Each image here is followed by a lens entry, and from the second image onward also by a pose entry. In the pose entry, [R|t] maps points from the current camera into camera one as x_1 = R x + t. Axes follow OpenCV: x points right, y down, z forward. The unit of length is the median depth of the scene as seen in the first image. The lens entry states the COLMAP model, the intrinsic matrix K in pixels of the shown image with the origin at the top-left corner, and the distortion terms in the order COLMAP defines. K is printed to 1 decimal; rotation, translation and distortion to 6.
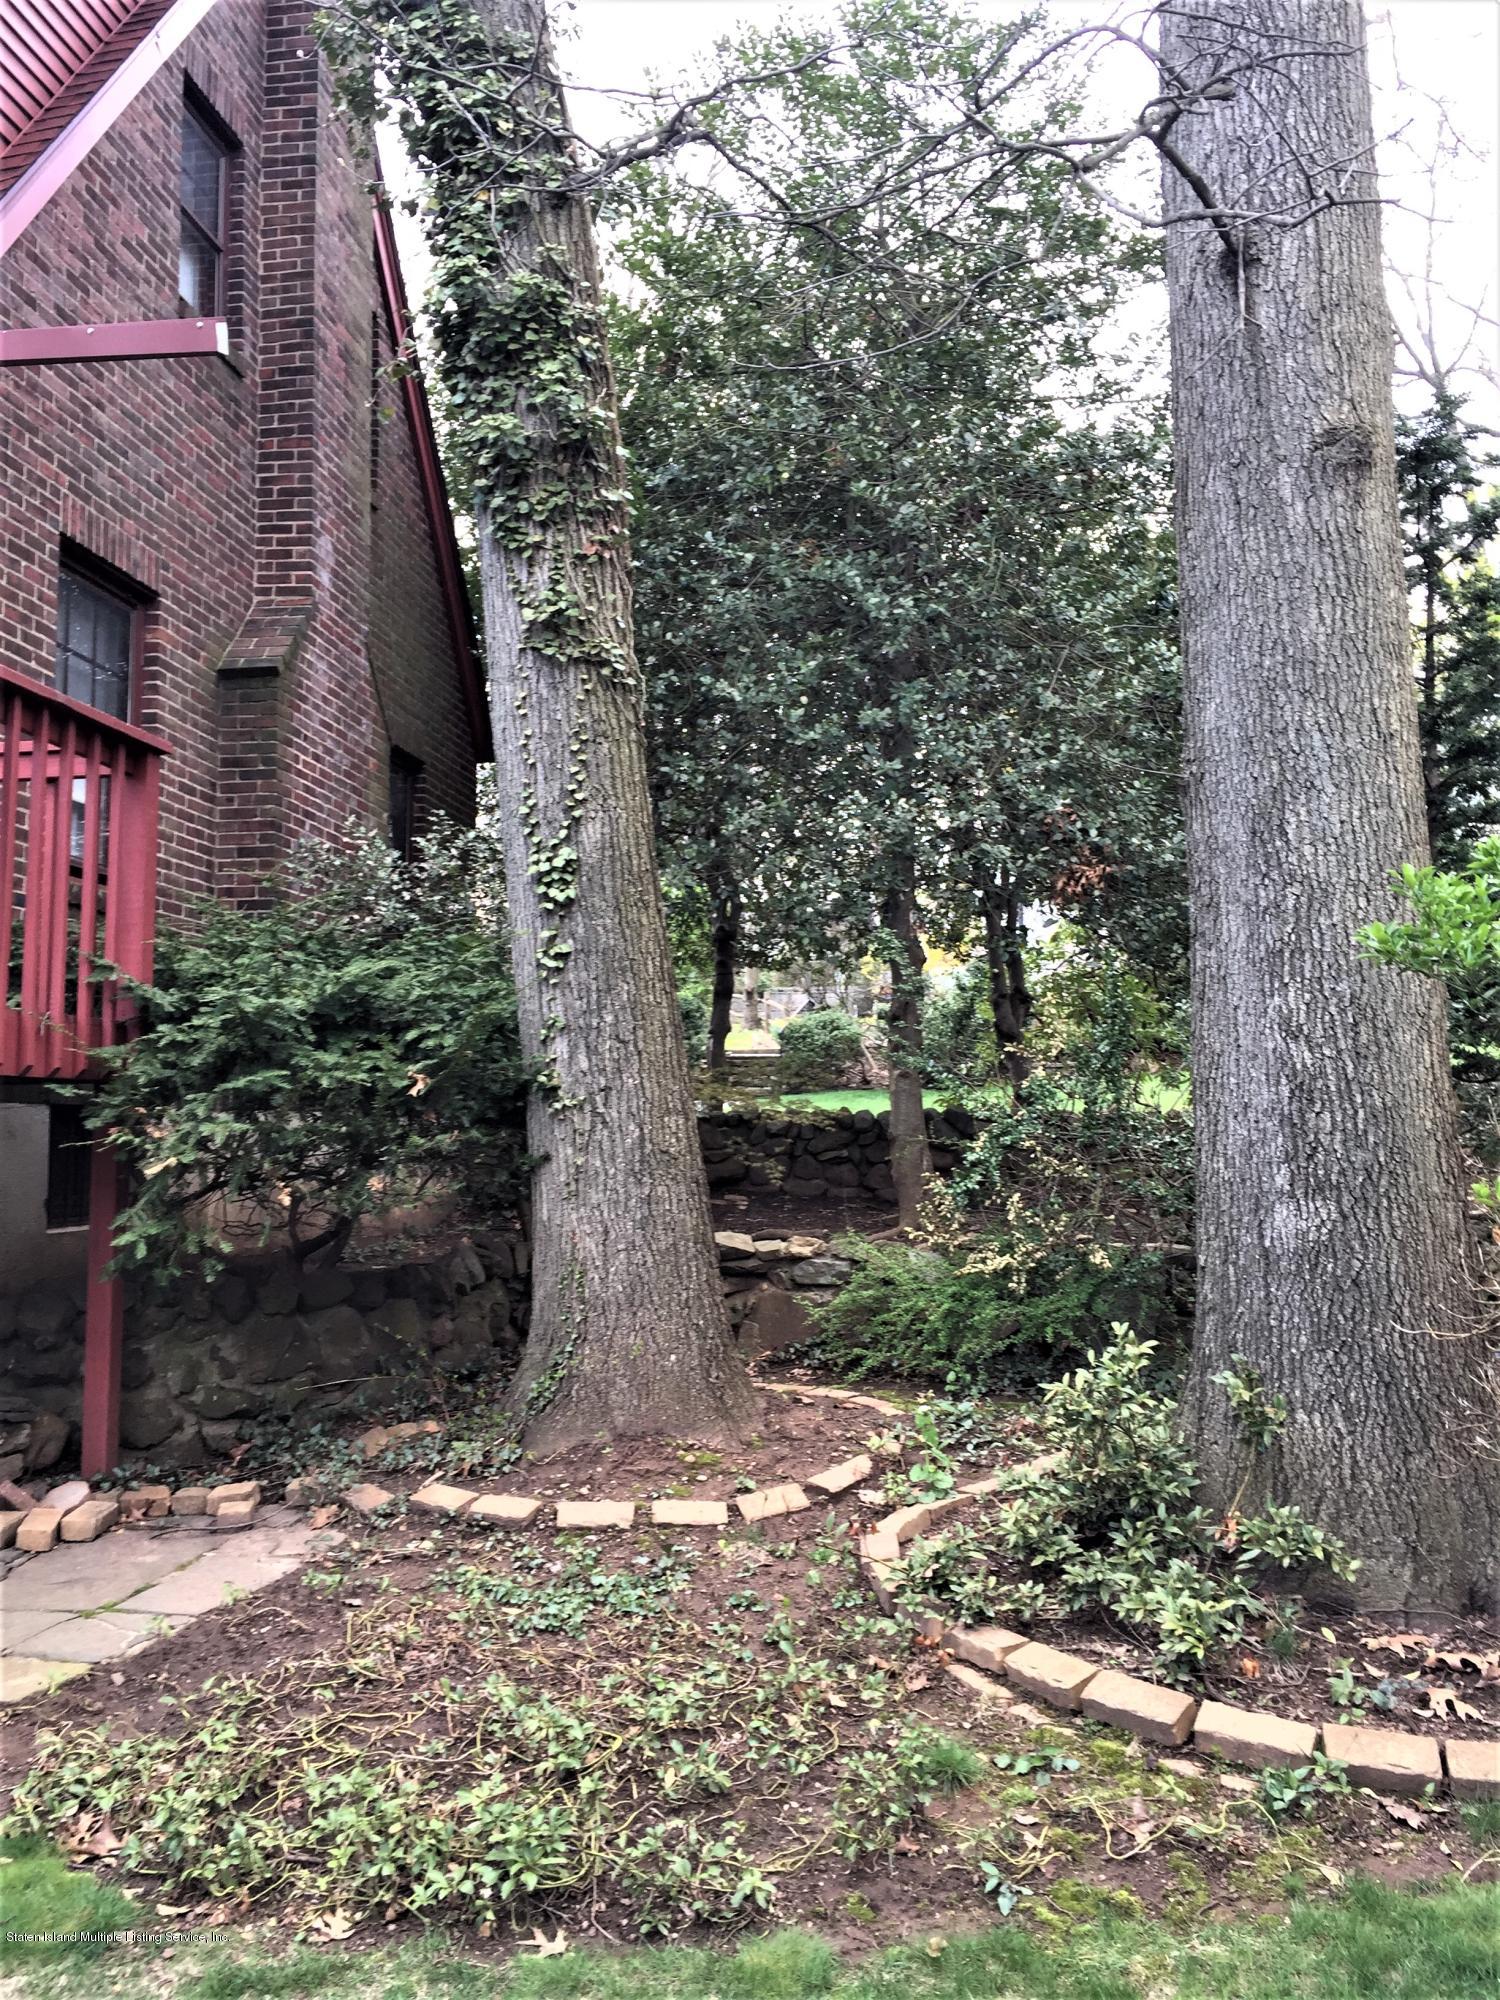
lens RADIAL K [[1705.0, 0, 750.6], [0, 1705.0, 1007.2], [0, 0, 1]] dist [0.096093, -0.128597]
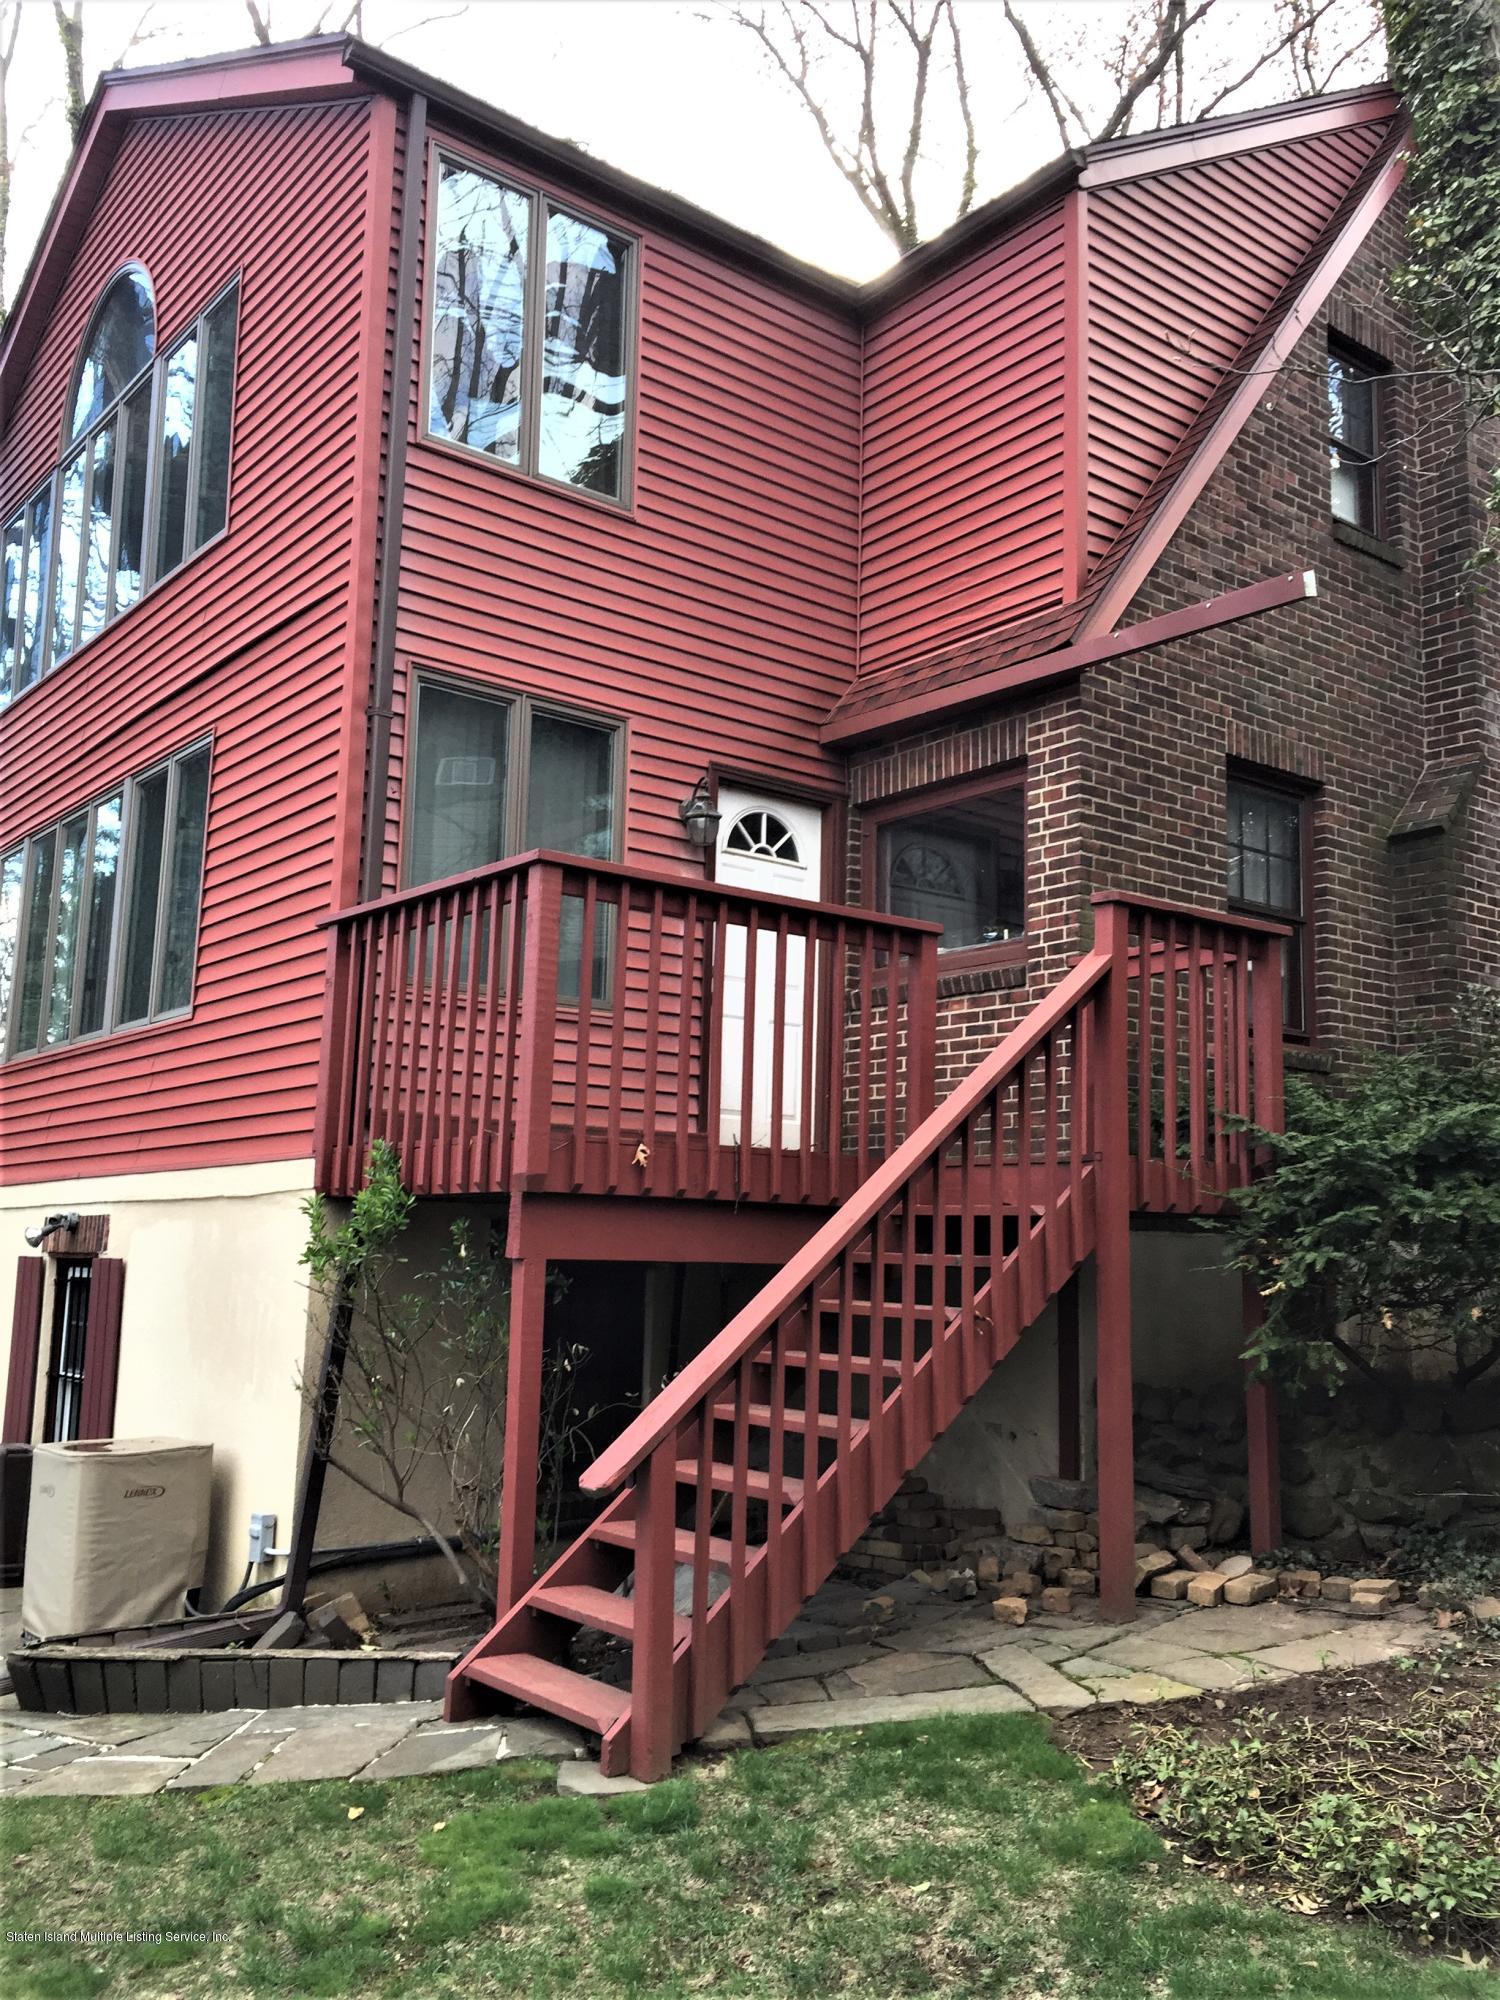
lens RADIAL K [[1705.0, 0, 750.6], [0, 1705.0, 1007.2], [0, 0, 1]] dist [0.096093, -0.128597]
pose [[0.730444, -0.083722, -0.677822, 0.198077], [0.033066, 0.995629, -0.087344, -0.008523], [0.682172, 0.041387, 0.730019, -0.111878]]
